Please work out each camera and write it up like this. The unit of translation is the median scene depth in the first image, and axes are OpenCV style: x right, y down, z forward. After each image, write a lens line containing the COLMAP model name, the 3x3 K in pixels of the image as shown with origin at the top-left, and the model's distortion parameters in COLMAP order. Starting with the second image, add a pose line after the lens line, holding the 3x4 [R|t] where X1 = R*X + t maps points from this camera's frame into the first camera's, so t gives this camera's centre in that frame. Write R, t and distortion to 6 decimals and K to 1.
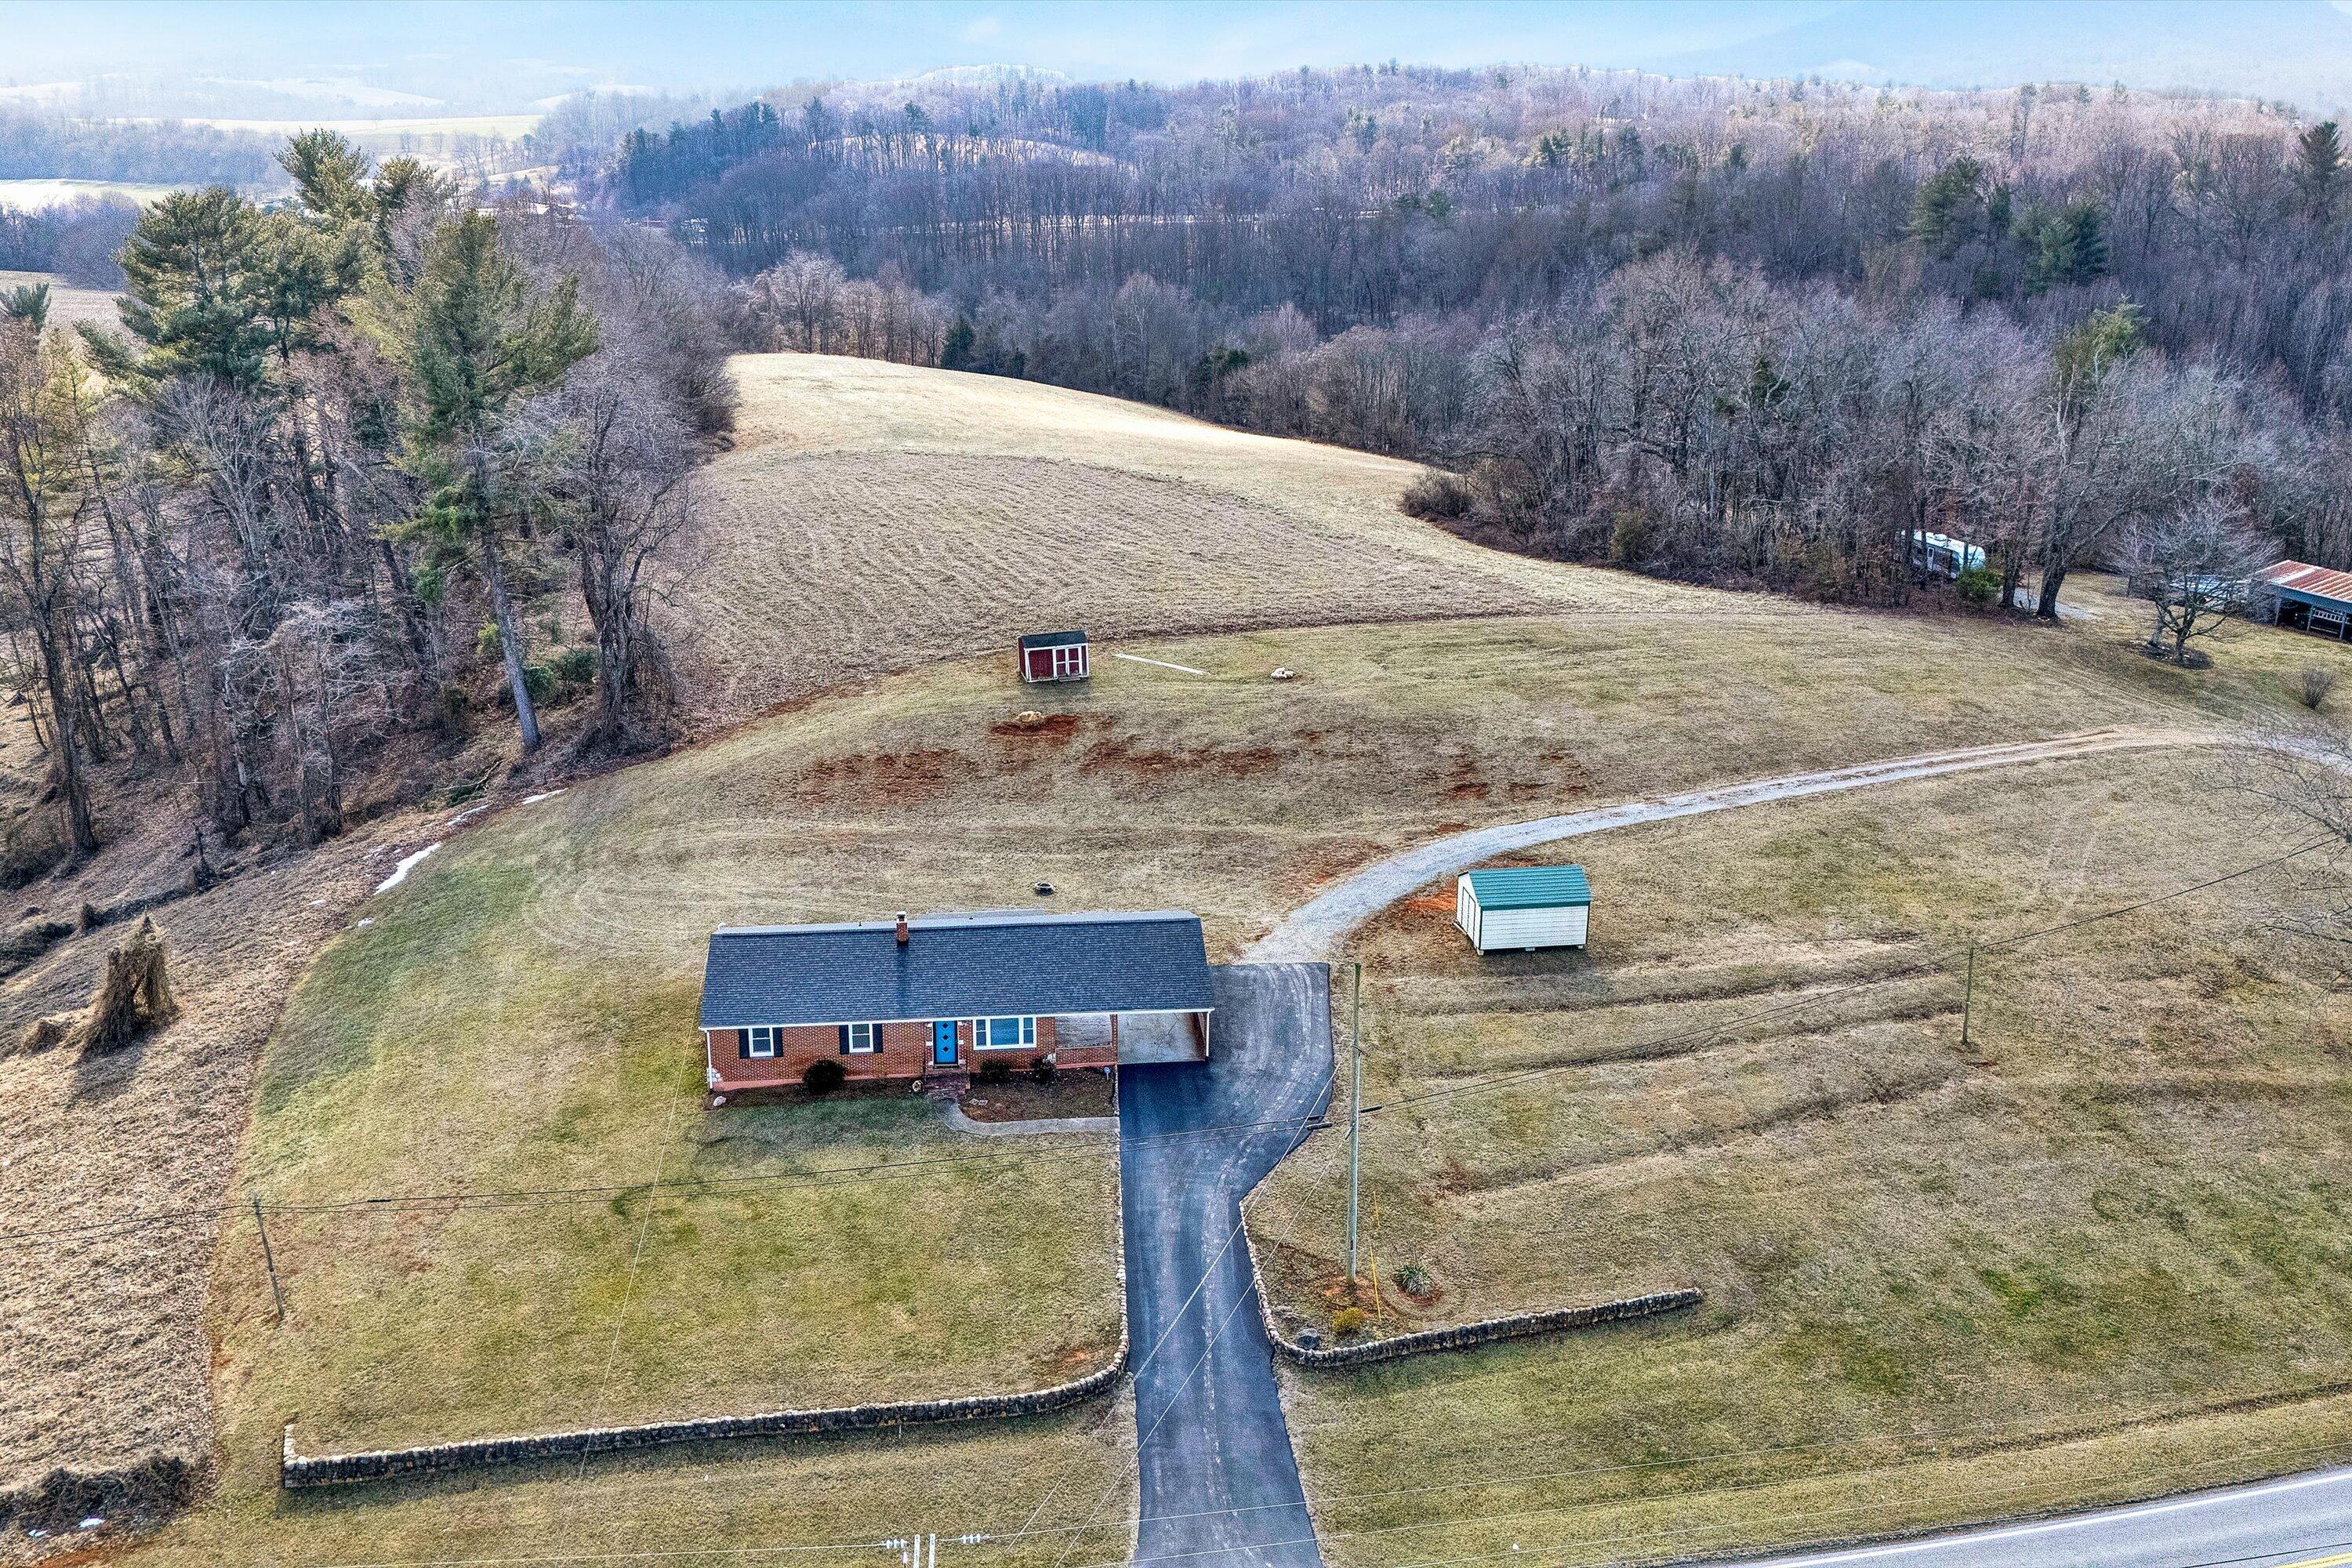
lens RADIAL K [[2128.3, 0, 1176.0], [0, 2128.3, 784.0], [0, 0, 1]] dist [0.148902, -0.322683]
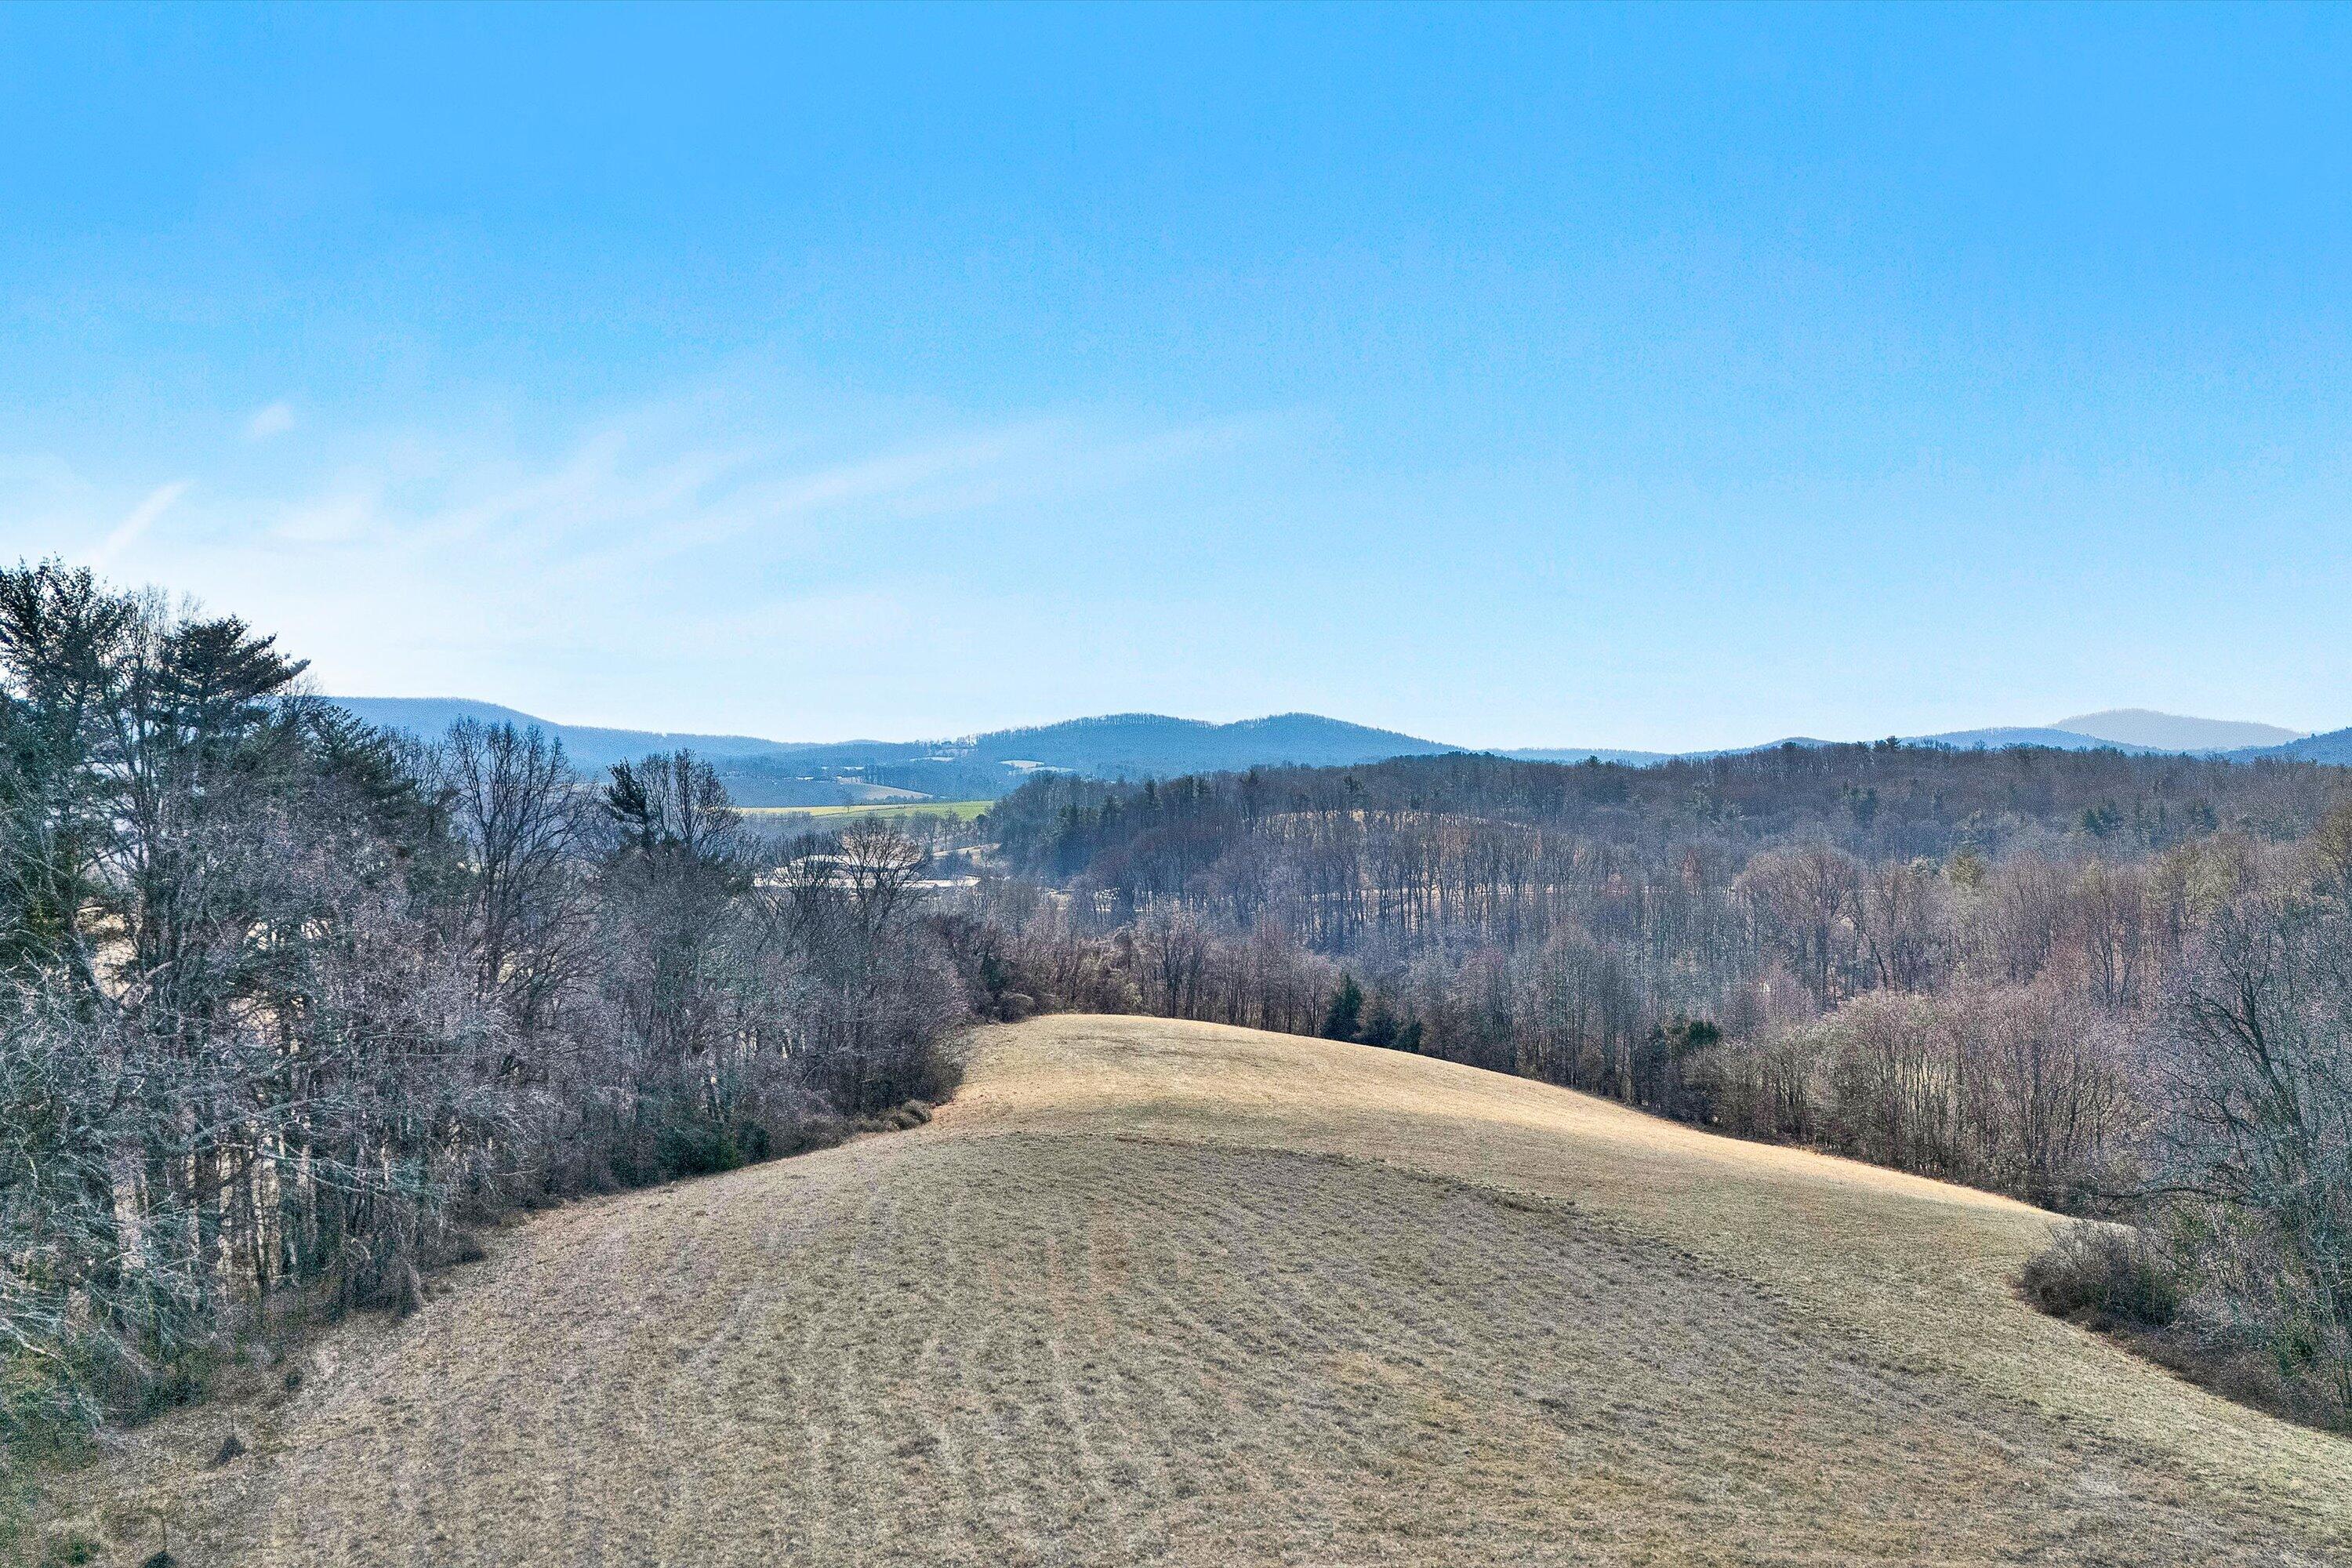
lens RADIAL K [[2128.3, 0, 1176.0], [0, 2128.3, 784.0], [0, 0, 1]] dist [0.148902, -0.322683]
pose [[0.975740, 0.003558, -0.218902, 0.047847], [-0.072643, 0.948485, -0.308383, -0.144641], [0.206528, 0.316803, 0.925733, 0.920204]]
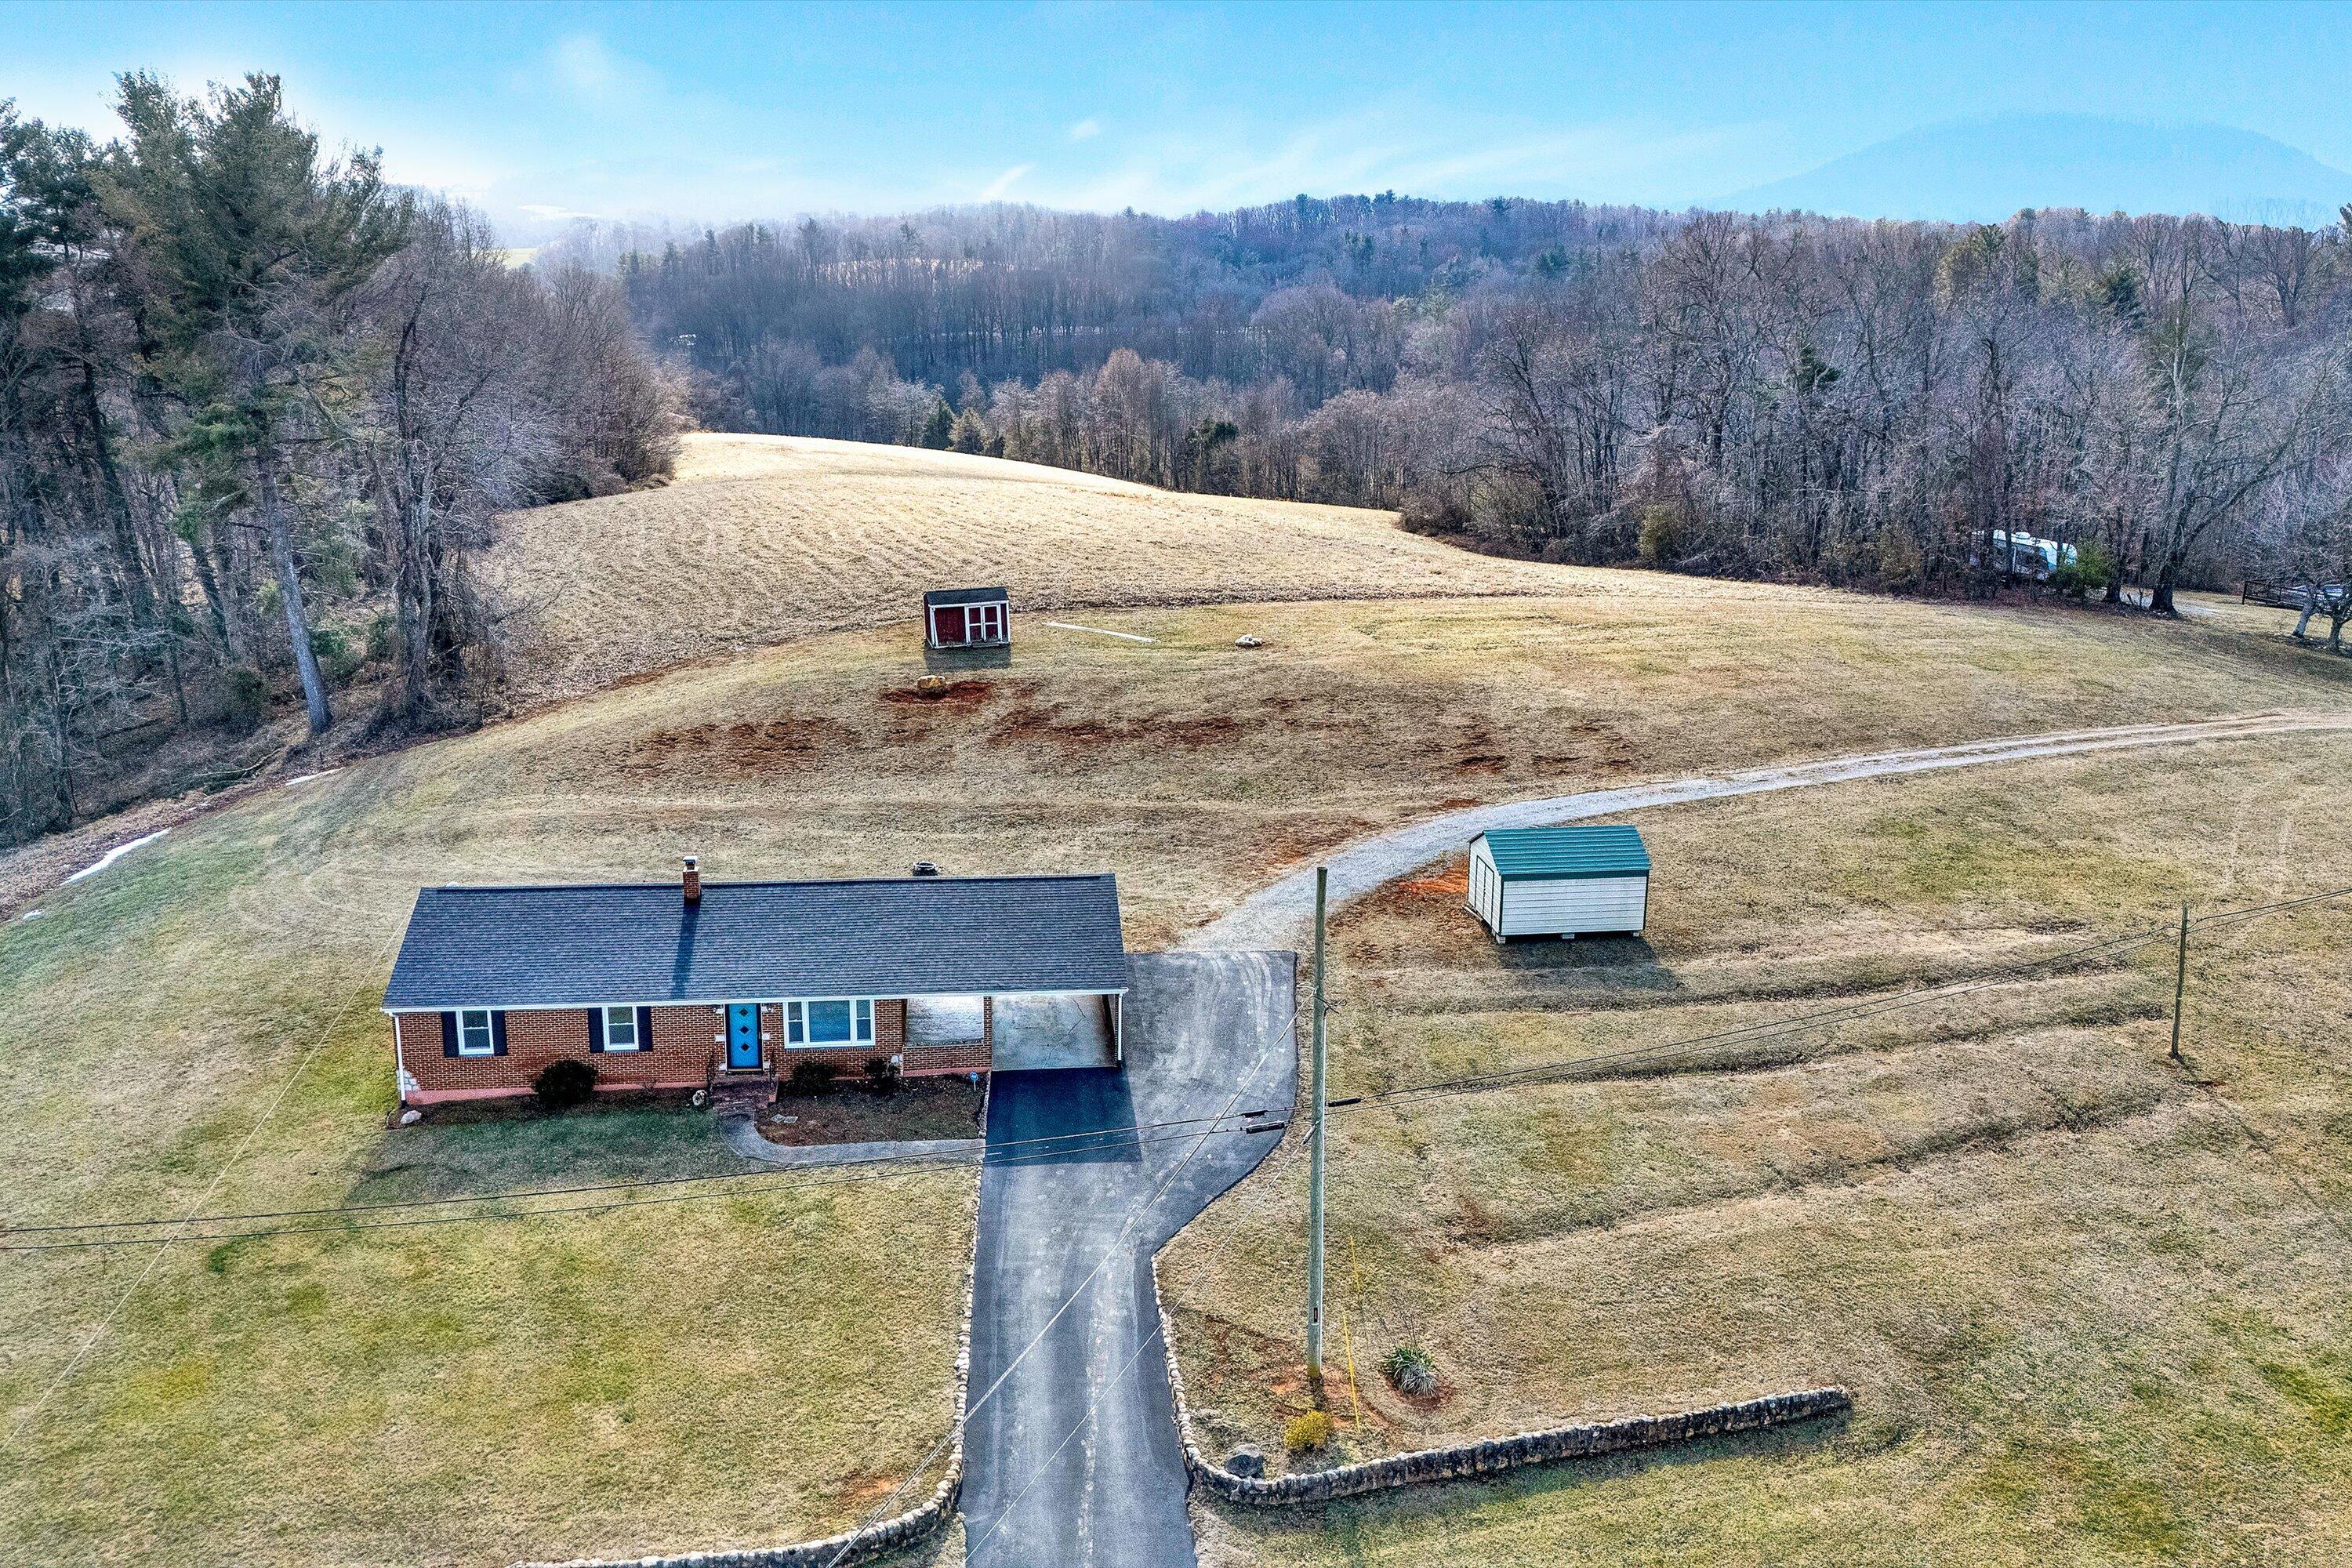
lens RADIAL K [[2108.3, 0, 1176.0], [0, 2108.3, 784.0], [0, 0, 1]] dist [0.086831, -0.078244]
pose [[0.999993, 0.003178, -0.001719, 0.031999], [-0.003290, 0.997566, -0.069644, 0.079023], [0.001494, 0.069650, 0.997570, 0.275595]]
